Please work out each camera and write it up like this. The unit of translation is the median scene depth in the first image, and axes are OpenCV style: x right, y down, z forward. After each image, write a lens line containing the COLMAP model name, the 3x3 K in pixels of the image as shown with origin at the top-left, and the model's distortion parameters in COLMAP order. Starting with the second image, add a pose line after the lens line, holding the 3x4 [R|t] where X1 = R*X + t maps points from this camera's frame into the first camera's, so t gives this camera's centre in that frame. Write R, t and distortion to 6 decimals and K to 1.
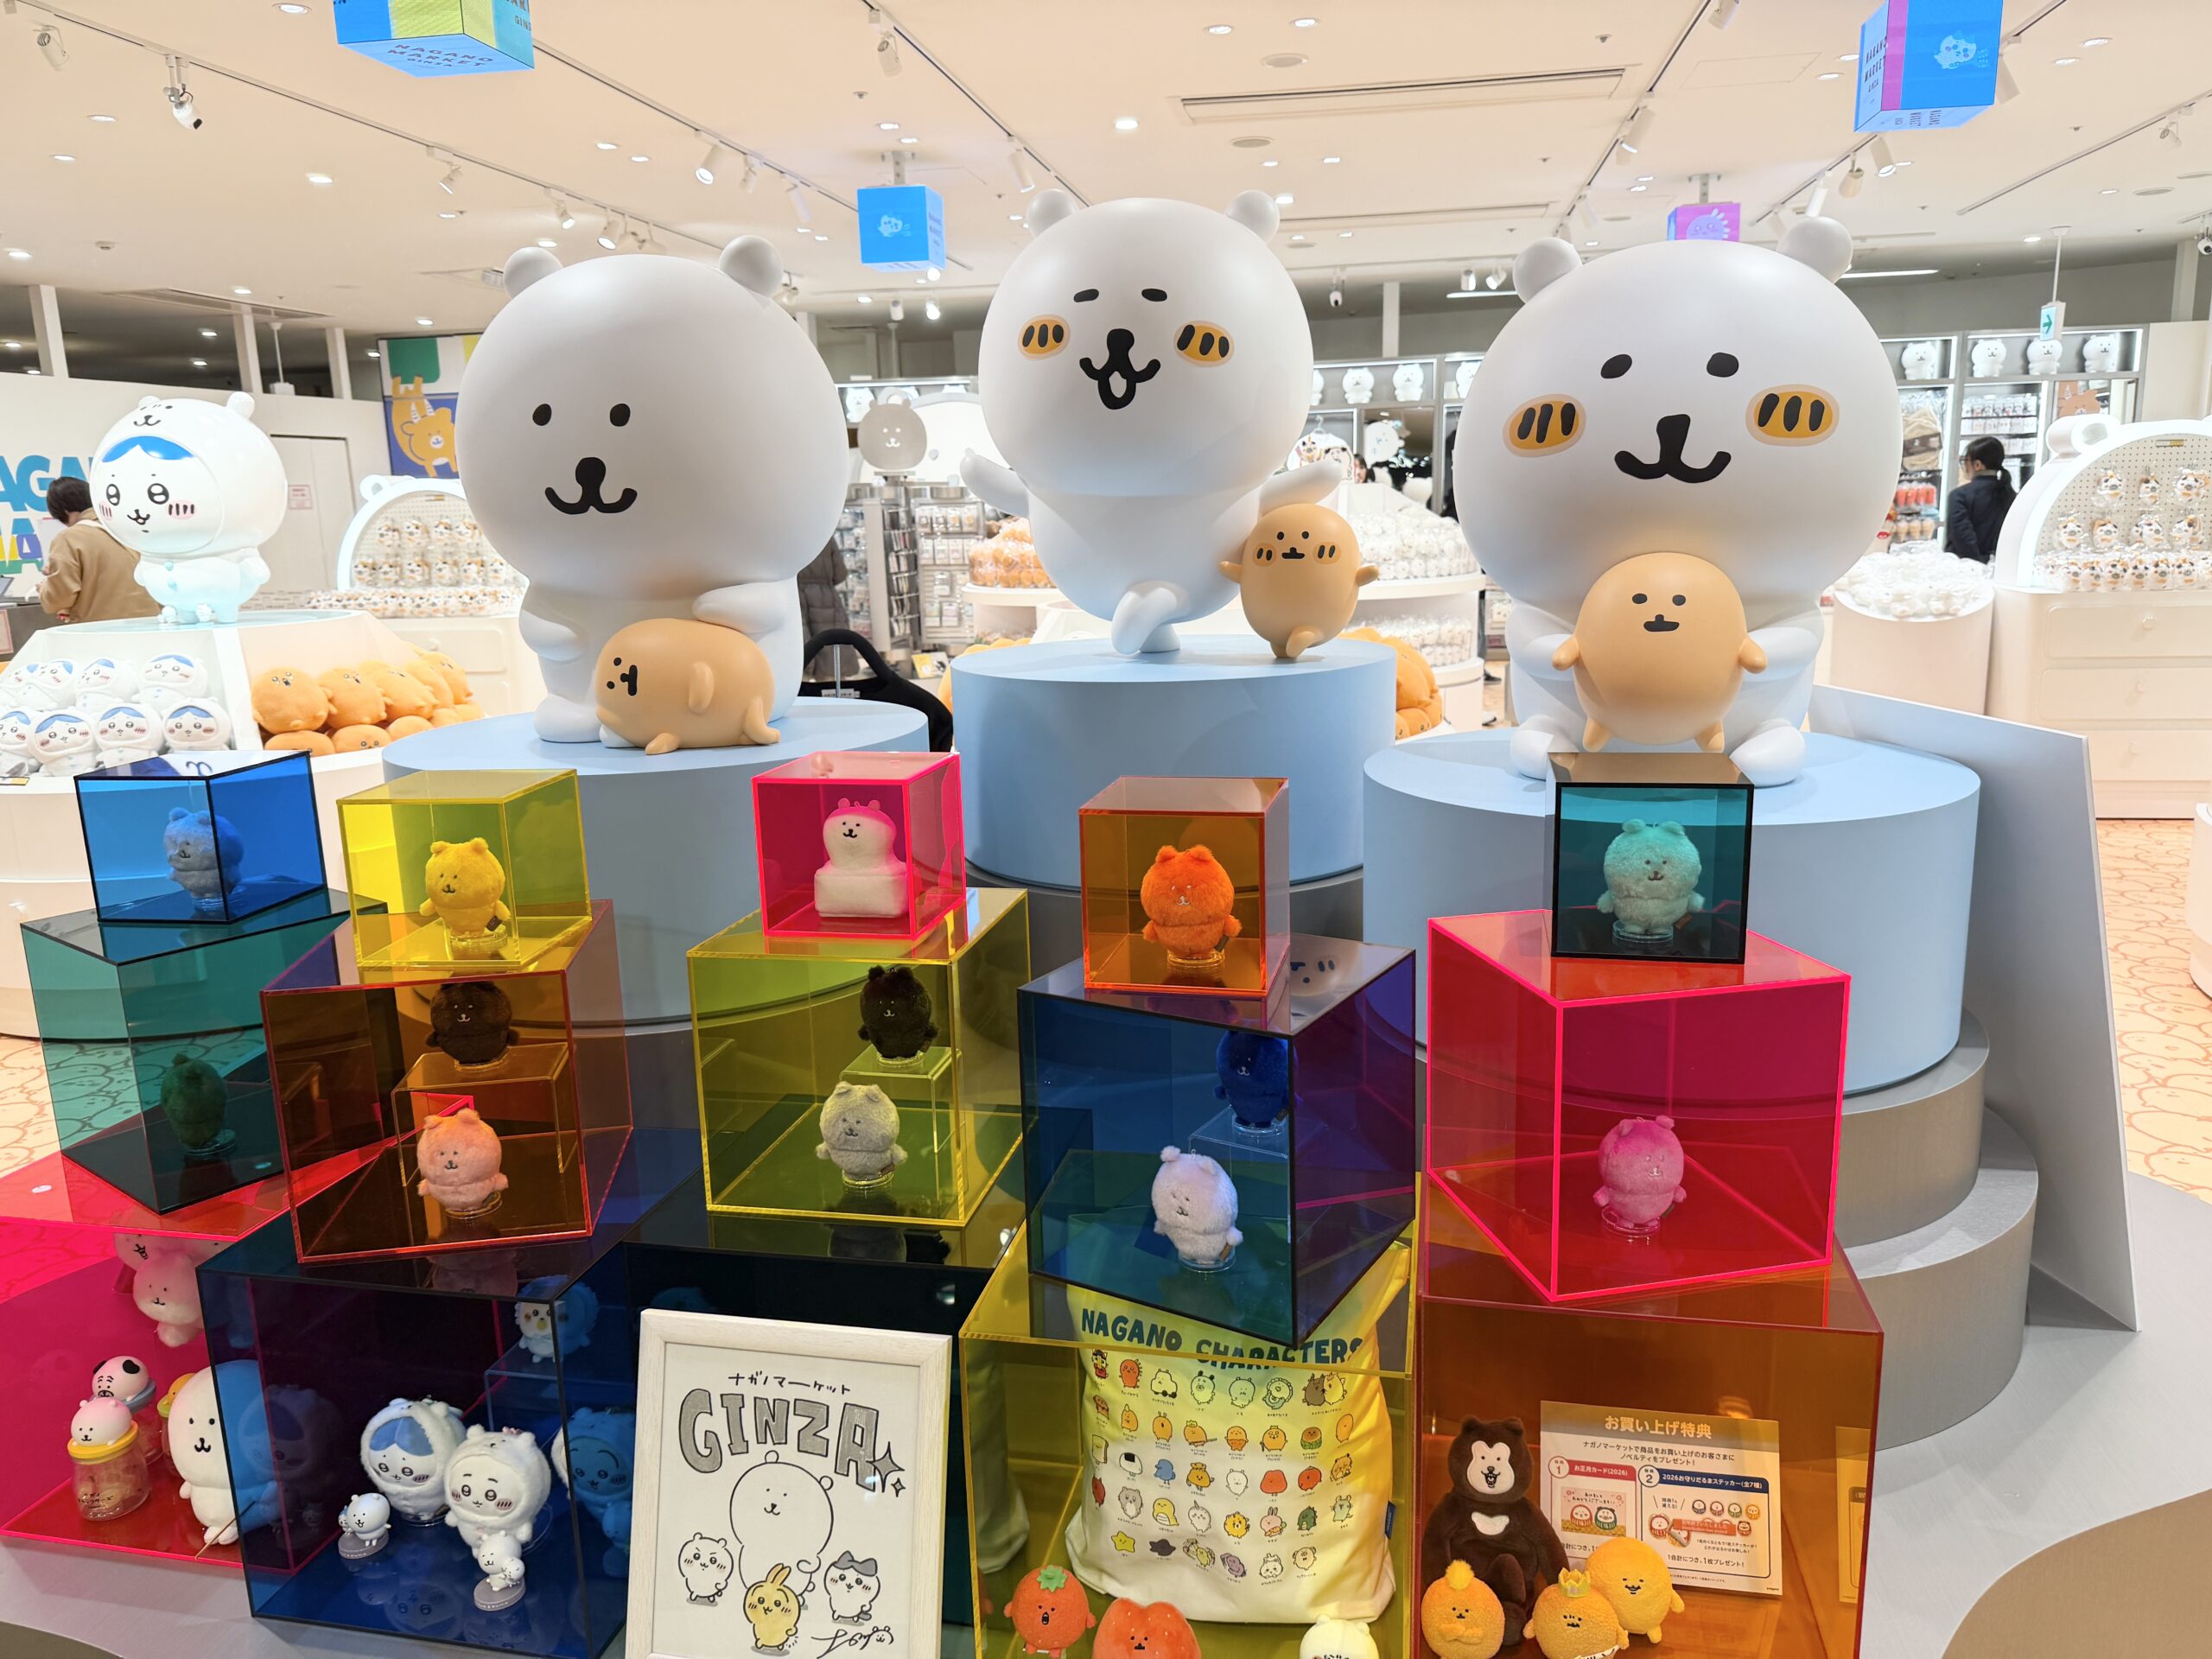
lens RADIAL K [[1563.1, 0, 1106.0], [0, 1563.1, 829.5], [0, 0, 1]] dist [0.070887, -0.105972]
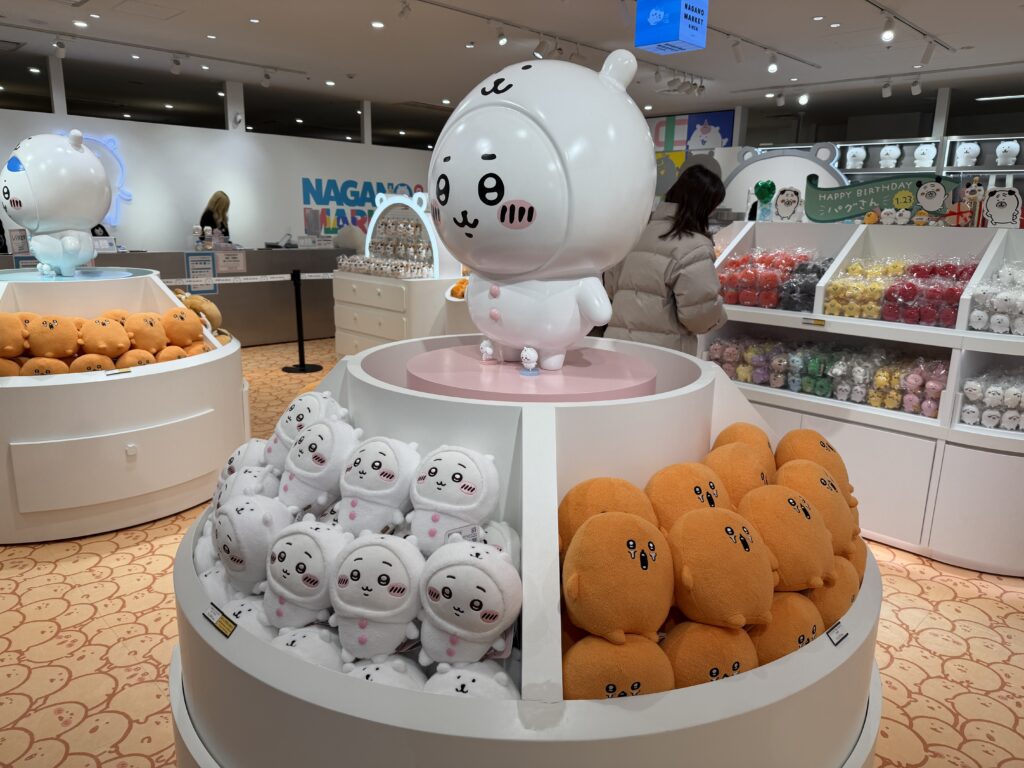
lens RADIAL K [[736.8, 0, 512.0], [0, 736.8, 384.0], [0, 0, 1]] dist [0.007297, 0.001035]
pose [[0.822226, 0.172748, -0.542313, 0.115889], [-0.162313, 0.984429, 0.067489, -0.072663], [0.545527, 0.032534, 0.837462, 0.309012]]
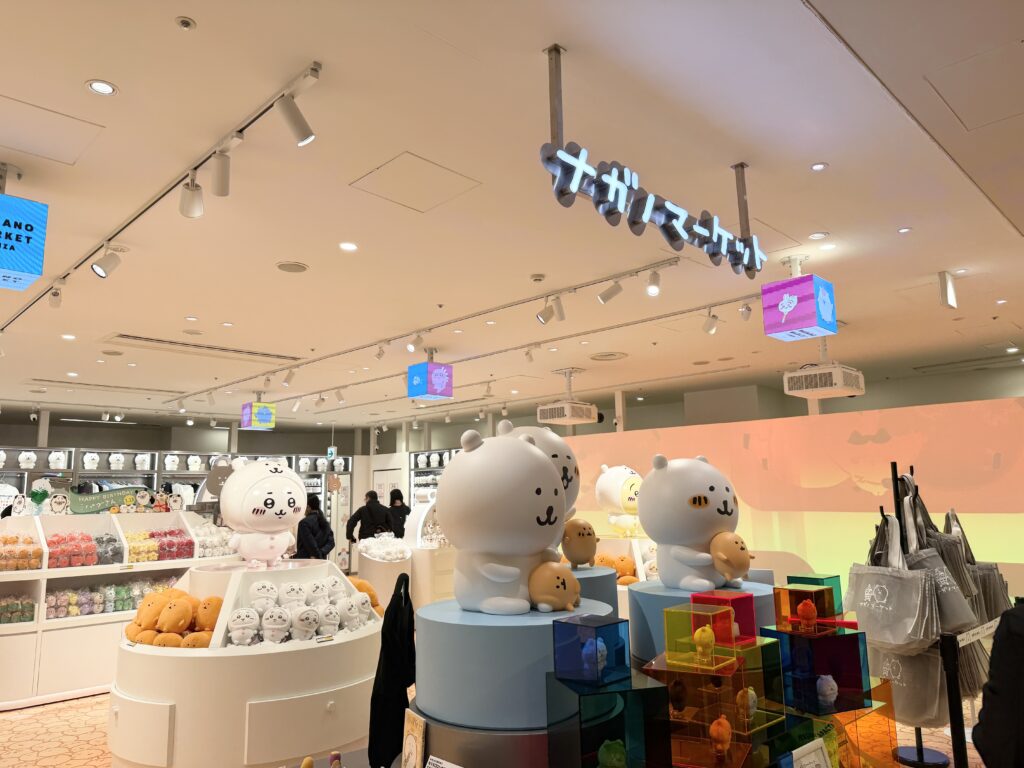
lens RADIAL K [[712.8, 0, 512.0], [0, 712.8, 384.0], [0, 0, 1]] dist [0.071736, -0.001983]
pose [[0.585581, 0.145003, 0.797539, -0.266352], [0.168205, 0.940721, -0.294537, -0.012971], [-0.792970, 0.306625, 0.526478, 0.053302]]
